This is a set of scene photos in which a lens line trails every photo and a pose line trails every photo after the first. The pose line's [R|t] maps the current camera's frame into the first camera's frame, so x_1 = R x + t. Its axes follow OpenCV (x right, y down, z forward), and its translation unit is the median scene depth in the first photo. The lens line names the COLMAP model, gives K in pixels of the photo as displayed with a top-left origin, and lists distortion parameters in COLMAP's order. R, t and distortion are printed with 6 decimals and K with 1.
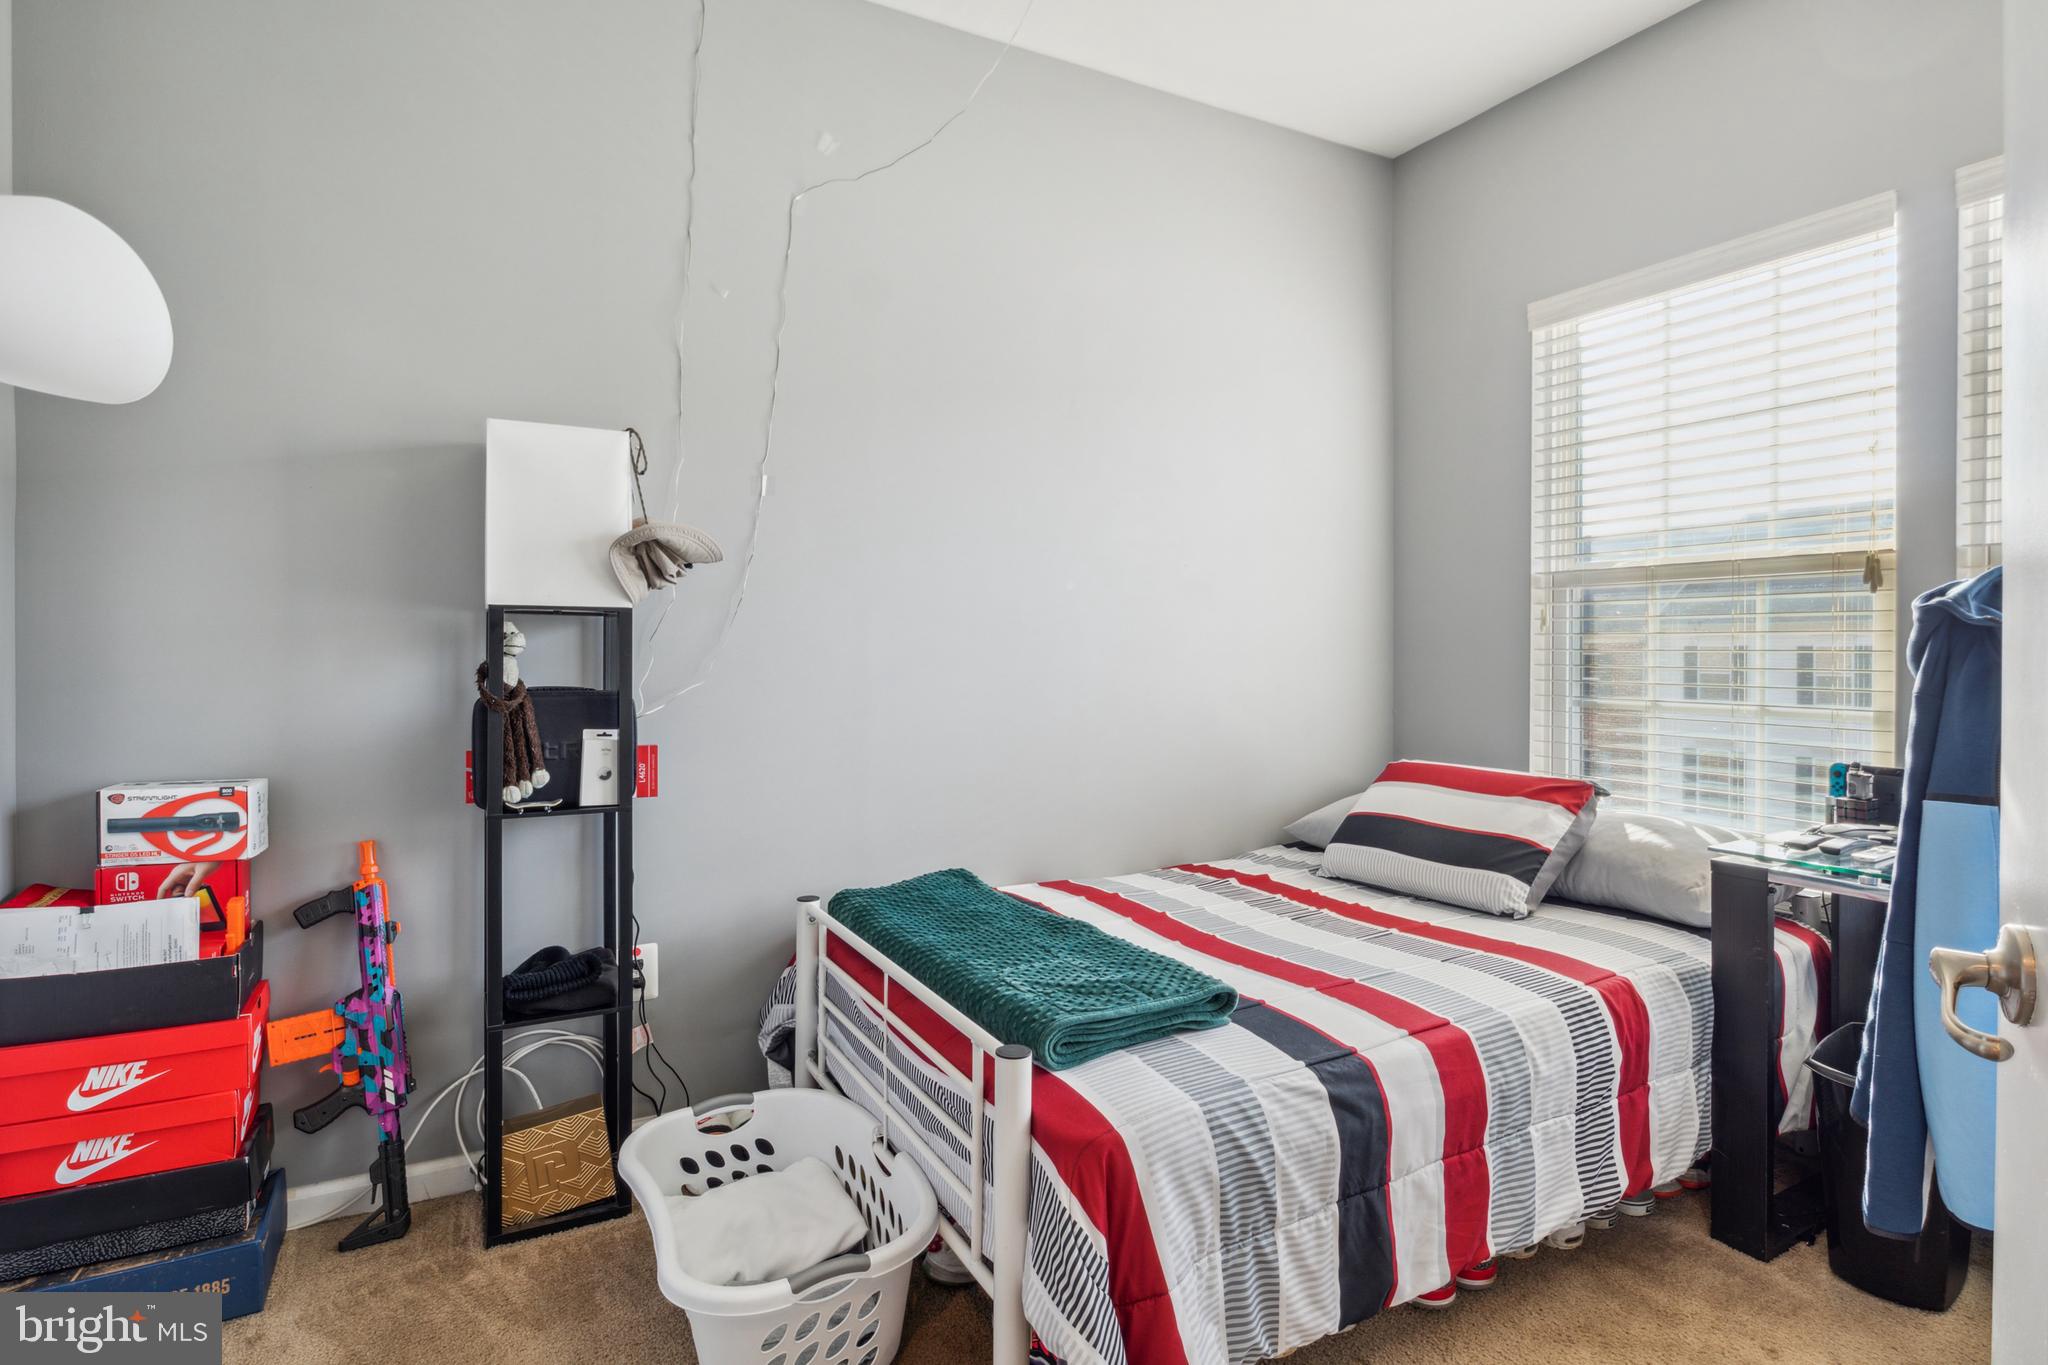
lens RADIAL K [[1051.0, 0, 1038.4], [0, 1051.0, 652.0], [0, 0, 1]] dist [-0.003439, -0.000283]
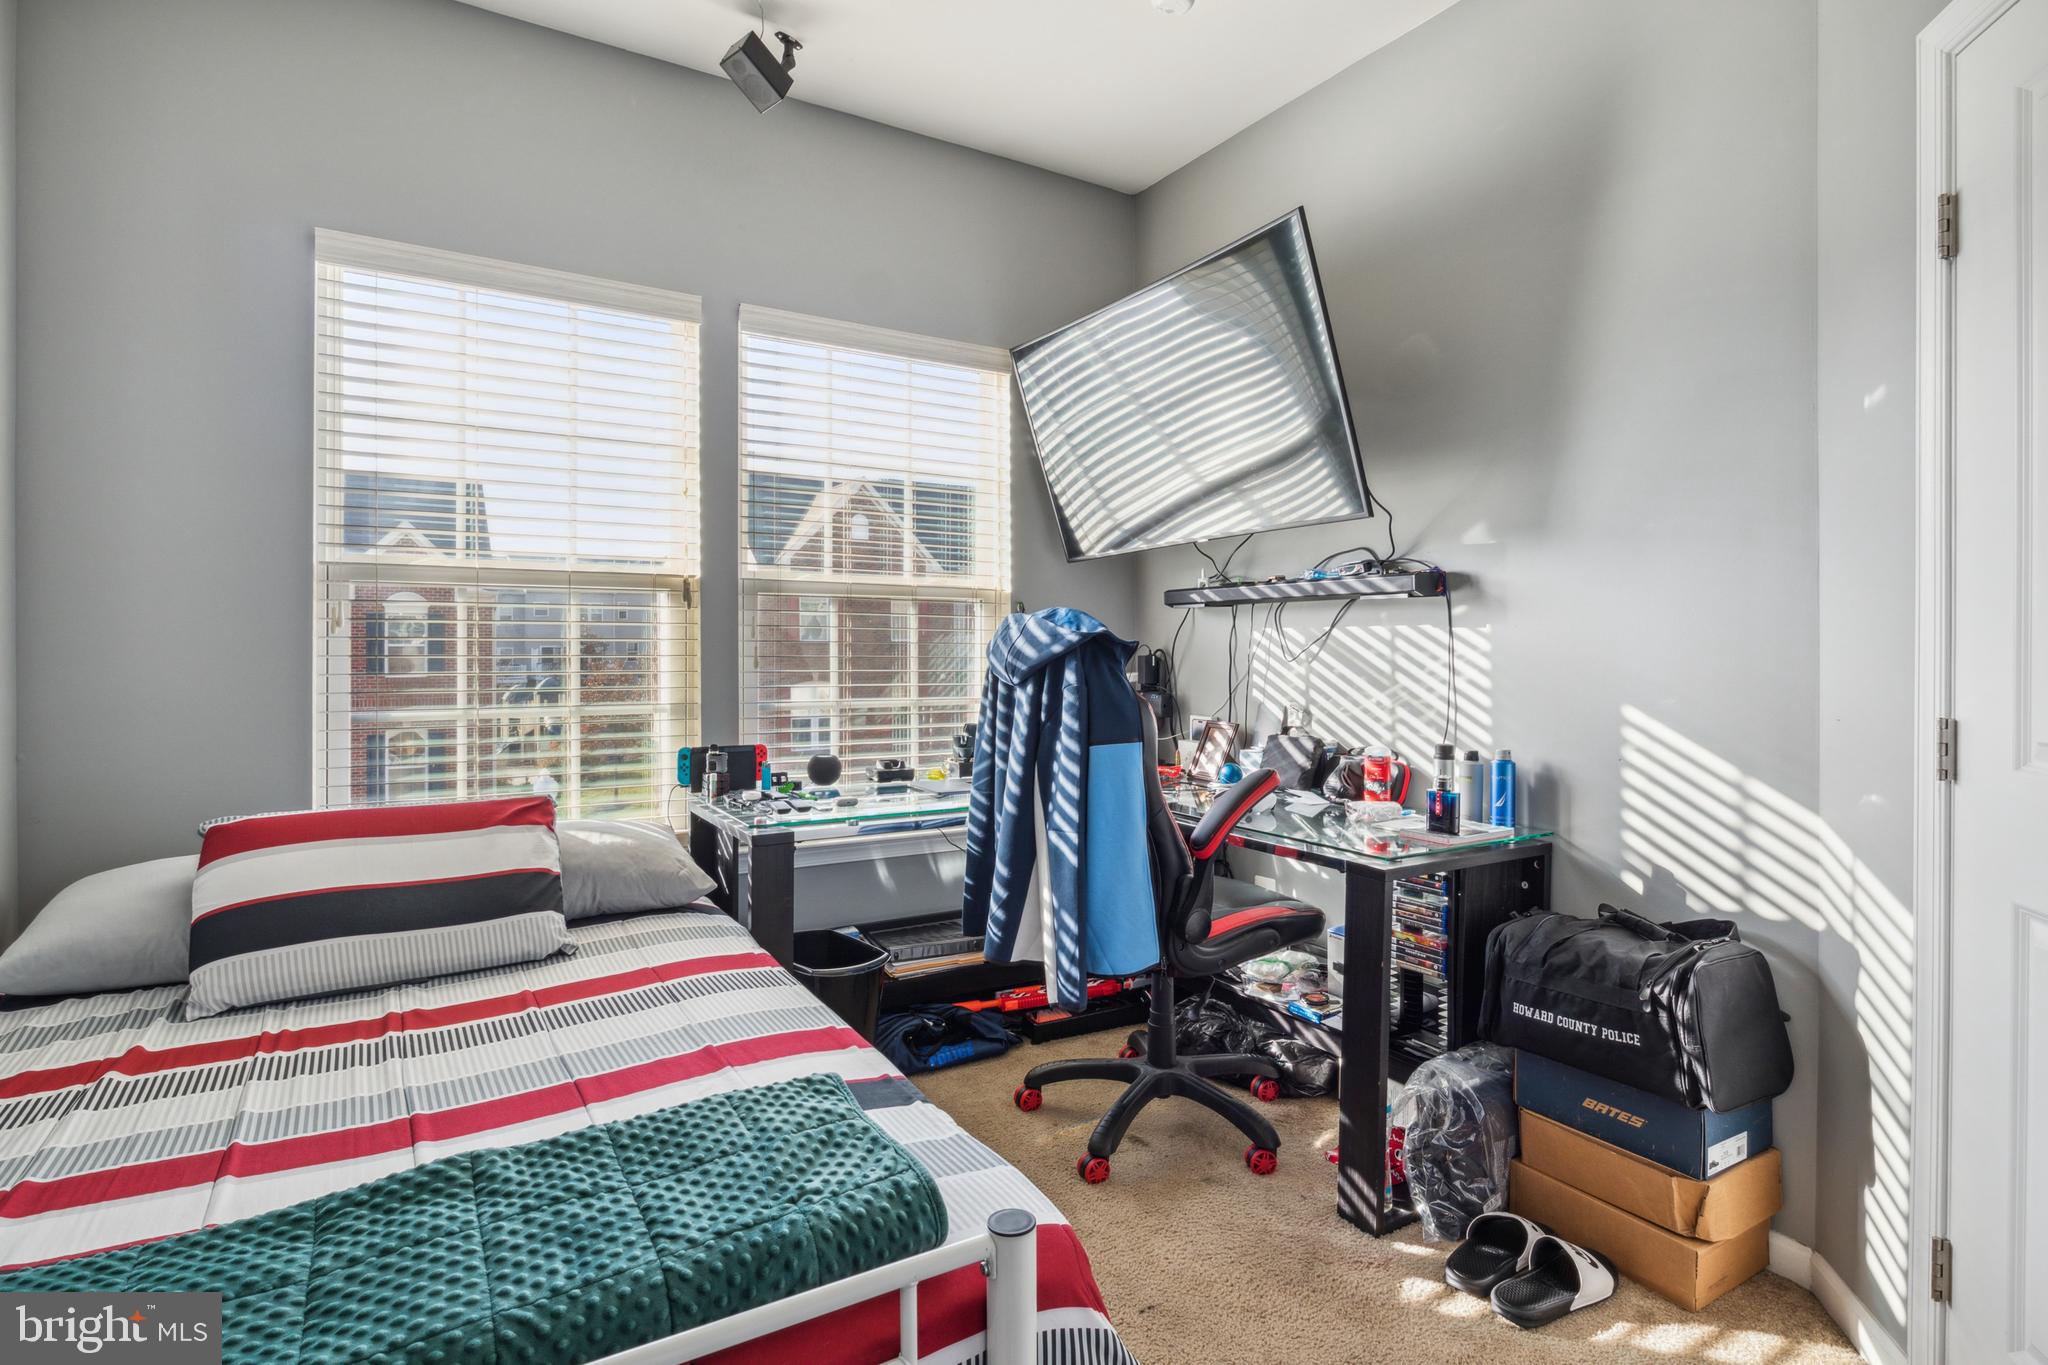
lens RADIAL K [[1051.0, 0, 1038.4], [0, 1051.0, 652.0], [0, 0, 1]] dist [-0.003439, -0.000283]
pose [[-0.052997, -0.007866, 0.998564, -0.476468], [0.001129, 0.999968, 0.007937, -0.015302], [-0.998594, 0.001548, -0.052986, 0.640678]]
